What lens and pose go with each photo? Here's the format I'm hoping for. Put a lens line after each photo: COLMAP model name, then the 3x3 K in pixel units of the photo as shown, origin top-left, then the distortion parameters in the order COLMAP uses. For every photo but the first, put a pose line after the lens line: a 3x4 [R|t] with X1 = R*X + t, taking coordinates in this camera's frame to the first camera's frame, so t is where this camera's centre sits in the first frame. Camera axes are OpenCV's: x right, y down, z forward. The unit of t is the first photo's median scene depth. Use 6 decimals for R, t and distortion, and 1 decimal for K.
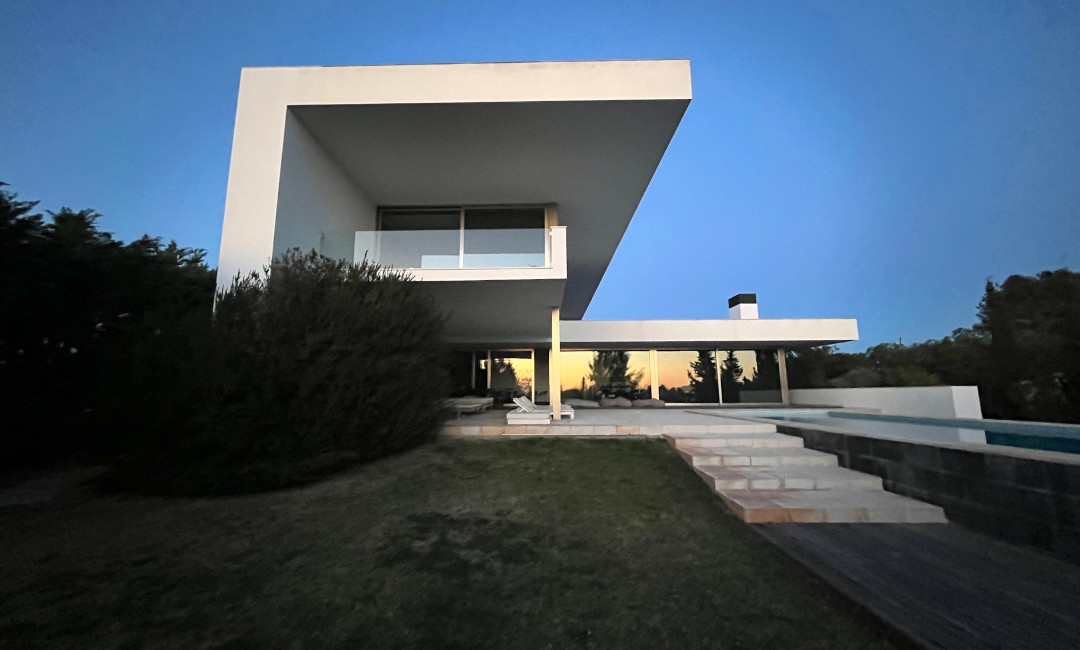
lens RADIAL K [[434.2, 0, 540.0], [0, 434.2, 325.0], [0, 0, 1]] dist [0.000443, 0.000077]
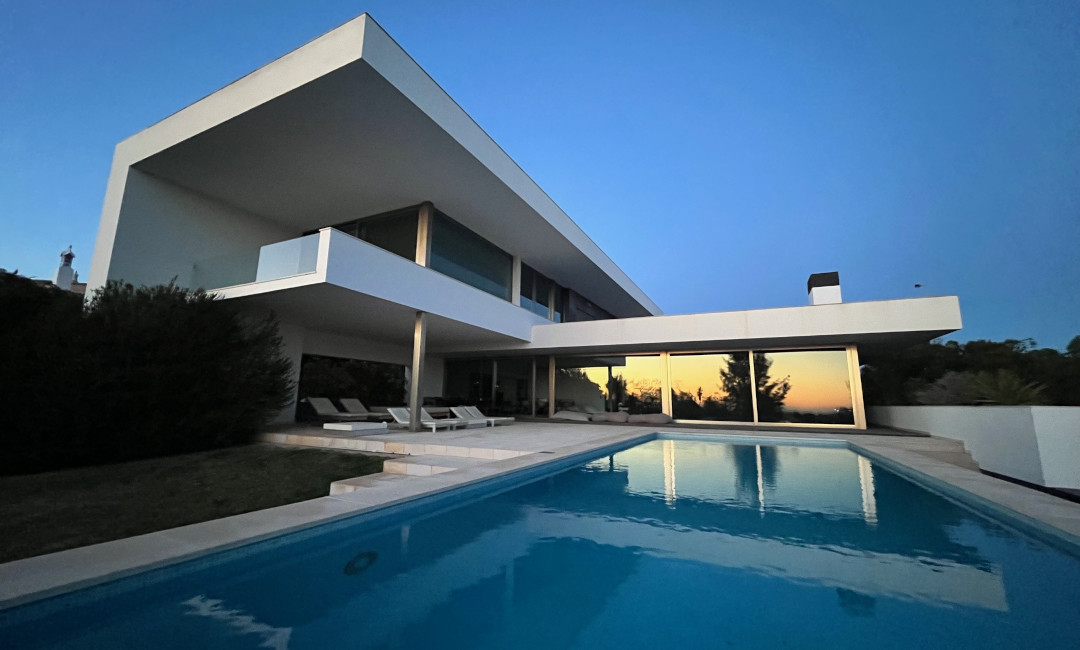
lens RADIAL K [[434.2, 0, 540.0], [0, 434.2, 325.0], [0, 0, 1]] dist [0.000443, 0.000077]
pose [[0.902021, -0.057173, -0.427890, 0.408130], [0.047290, 0.998313, -0.033701, 0.019393], [0.429095, 0.010164, 0.903202, 0.161317]]
